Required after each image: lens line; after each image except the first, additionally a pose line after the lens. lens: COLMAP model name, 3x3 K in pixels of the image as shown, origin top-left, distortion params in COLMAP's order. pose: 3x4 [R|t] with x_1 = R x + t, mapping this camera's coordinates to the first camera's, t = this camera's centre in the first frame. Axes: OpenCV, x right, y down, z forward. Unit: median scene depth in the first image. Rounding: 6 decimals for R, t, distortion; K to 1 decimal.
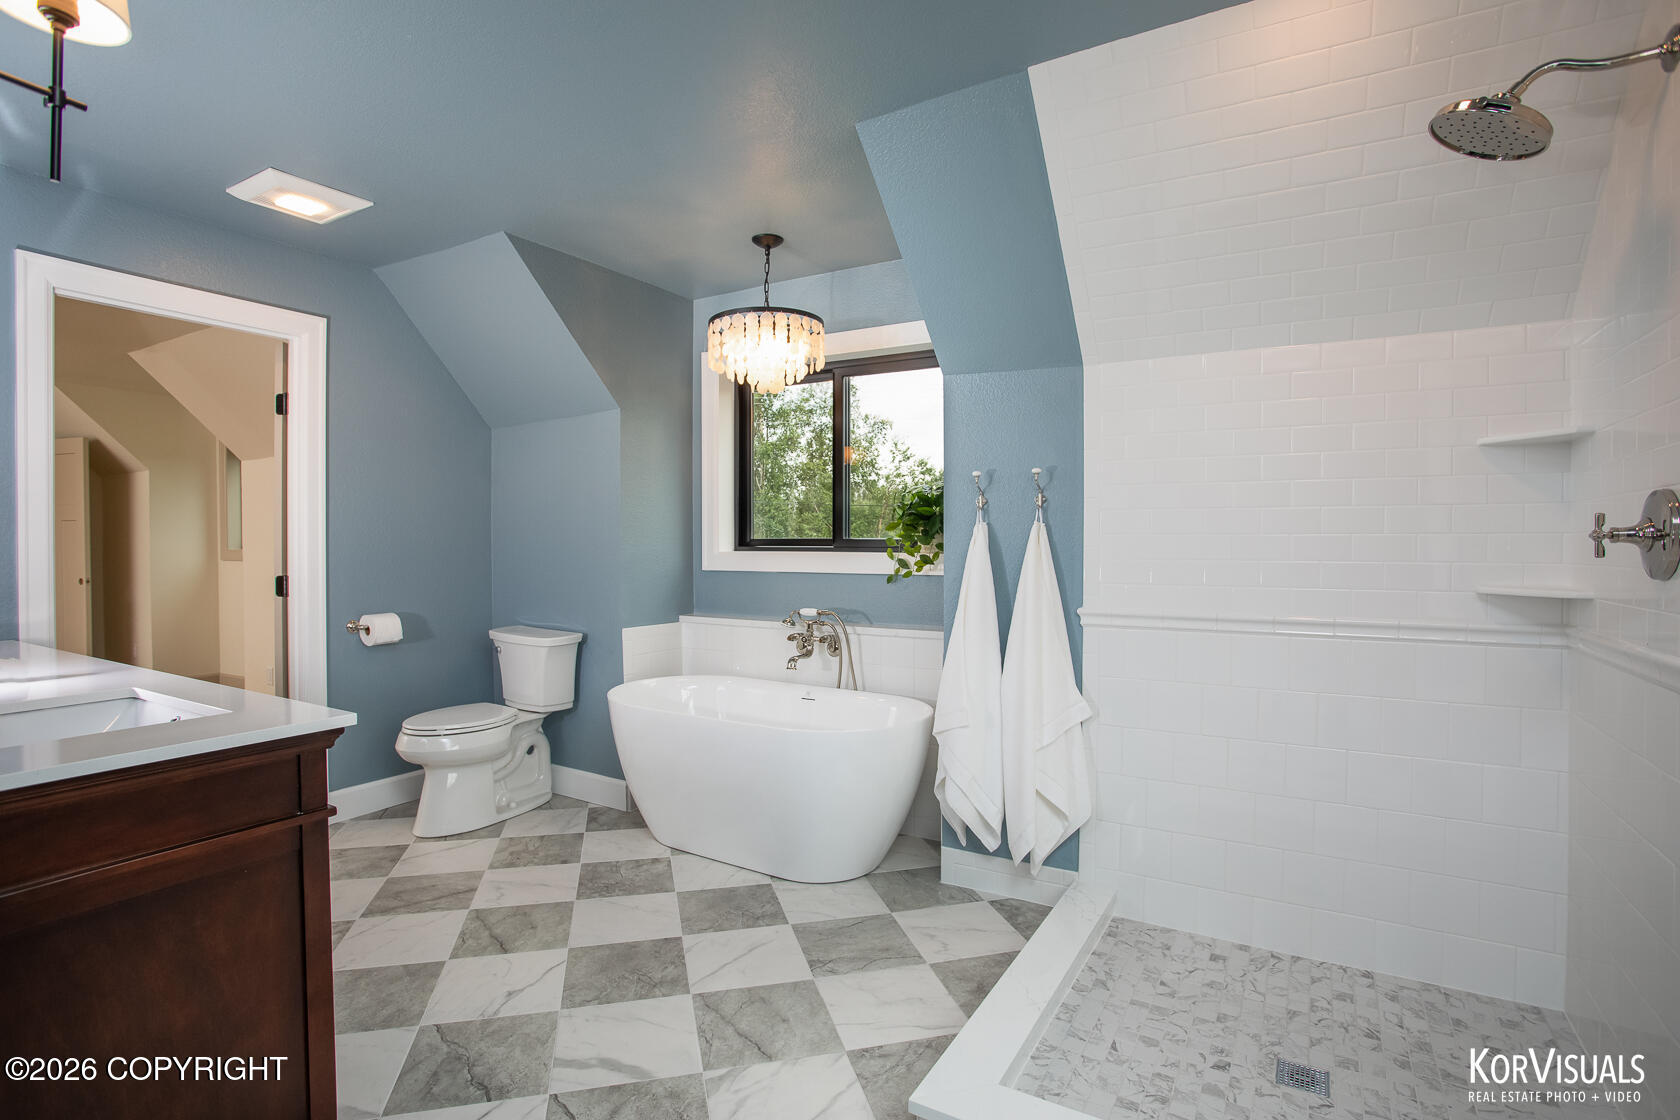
lens RADIAL K [[825.5, 0, 831.9], [0, 825.5, 558.3], [0, 0, 1]] dist [-0.069655, 0.031743]
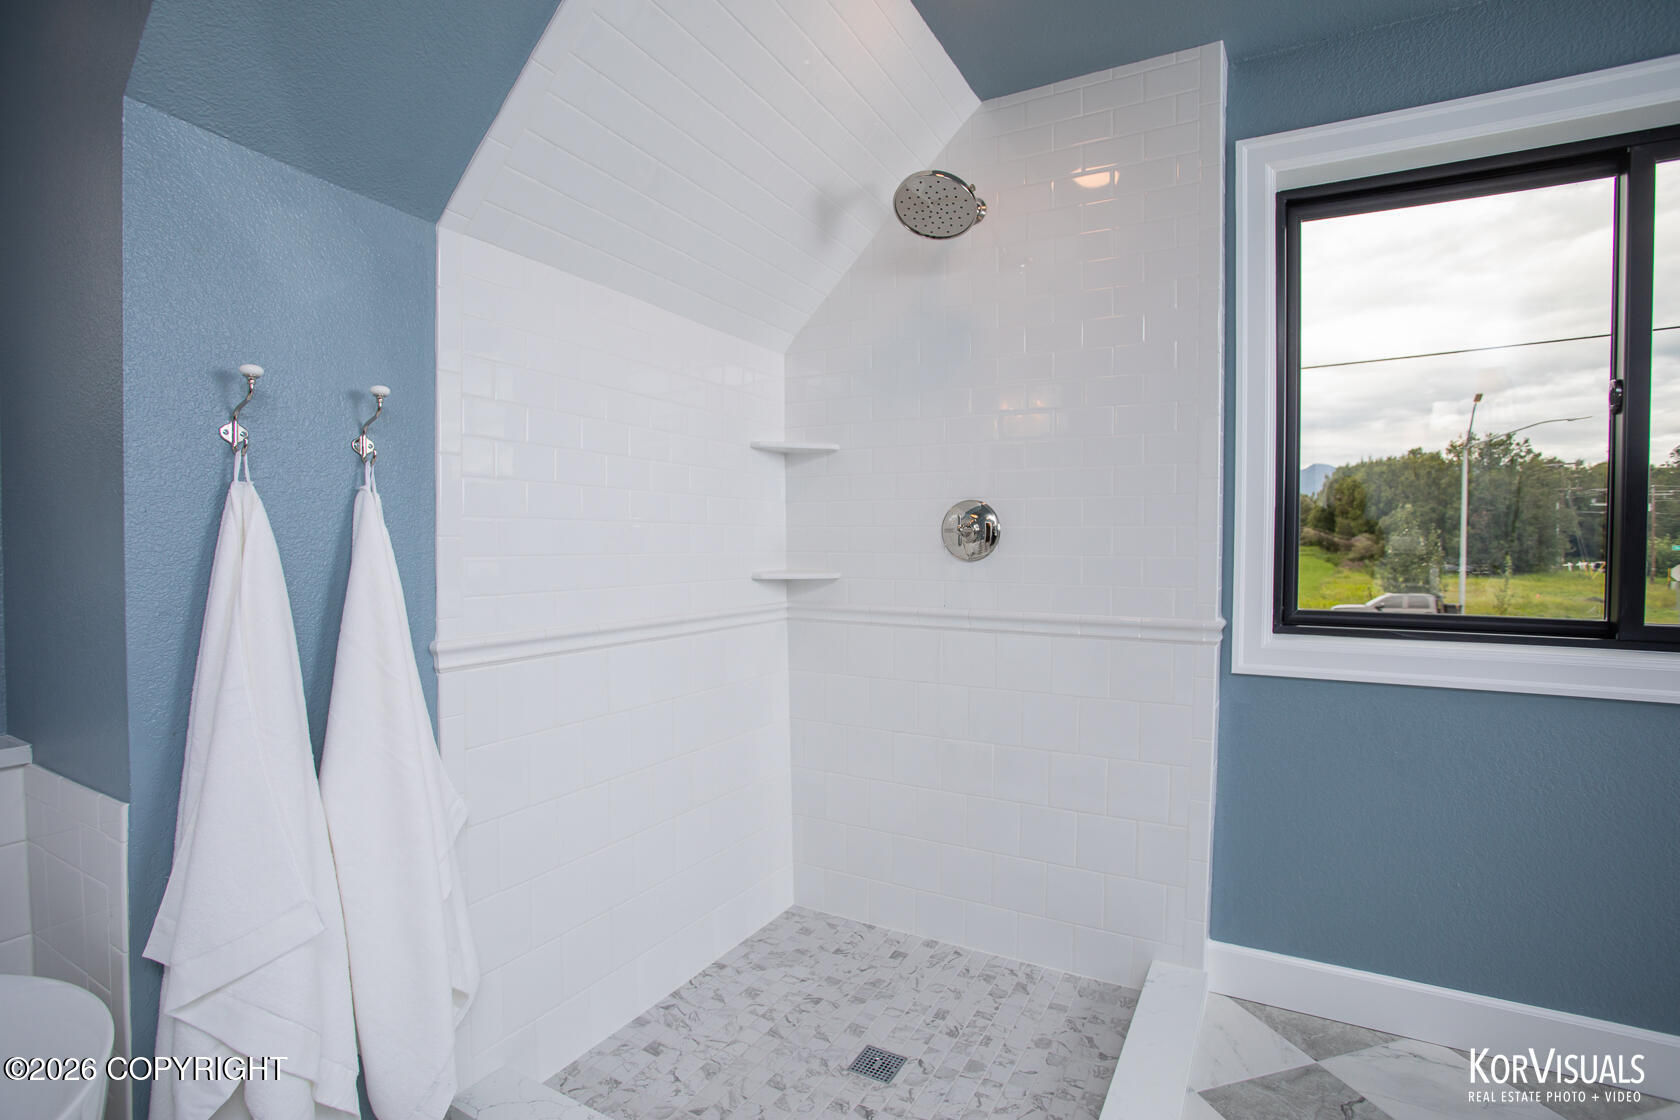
lens RADIAL K [[825.5, 0, 831.9], [0, 825.5, 558.3], [0, 0, 1]] dist [-0.069655, 0.031743]
pose [[-0.042709, -0.022971, 0.998823, -0.352911], [0.006503, 0.999708, 0.023270, -0.010390], [-0.999066, 0.007489, -0.042547, 0.941994]]
